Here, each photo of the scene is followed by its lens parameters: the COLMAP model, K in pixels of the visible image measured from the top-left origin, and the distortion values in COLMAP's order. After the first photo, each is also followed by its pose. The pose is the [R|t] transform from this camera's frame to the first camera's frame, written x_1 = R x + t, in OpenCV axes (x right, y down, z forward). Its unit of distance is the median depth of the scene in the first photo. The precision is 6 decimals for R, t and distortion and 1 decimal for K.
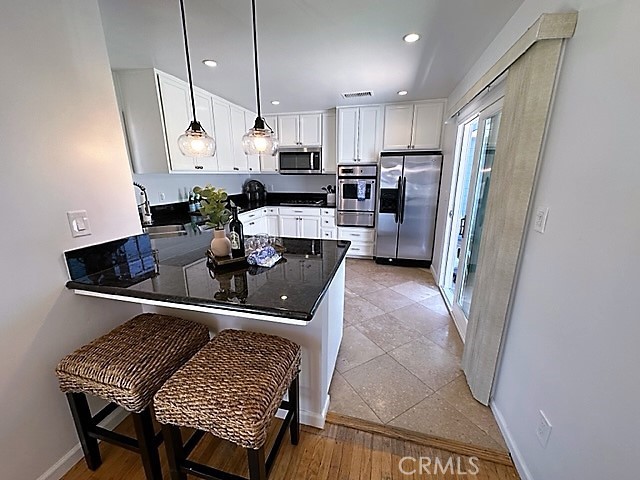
lens RADIAL K [[256.0, 0, 319.5], [0, 256.0, 239.8], [0, 0, 1]] dist [-0.001009, 0.000284]
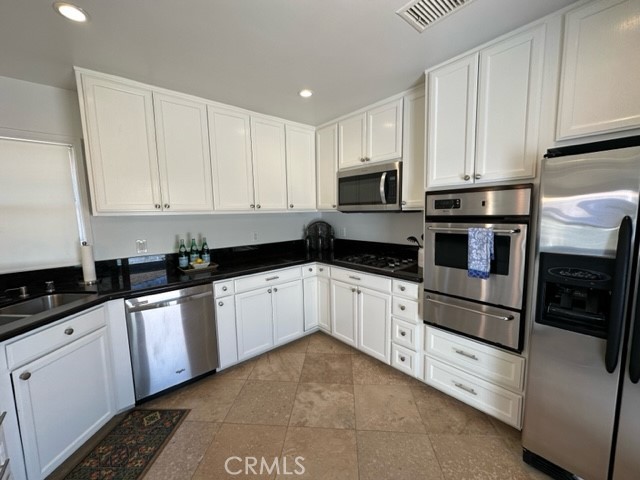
lens RADIAL K [[256.0, 0, 320.8], [0, 256.0, 239.4], [0, 0, 1]] dist [-0.001009, 0.000284]
pose [[0.821629, 0.046494, -0.568123, 0.174384], [-0.124620, 0.987209, -0.099436, -0.133523], [0.556233, 0.152499, 0.816914, 0.512391]]
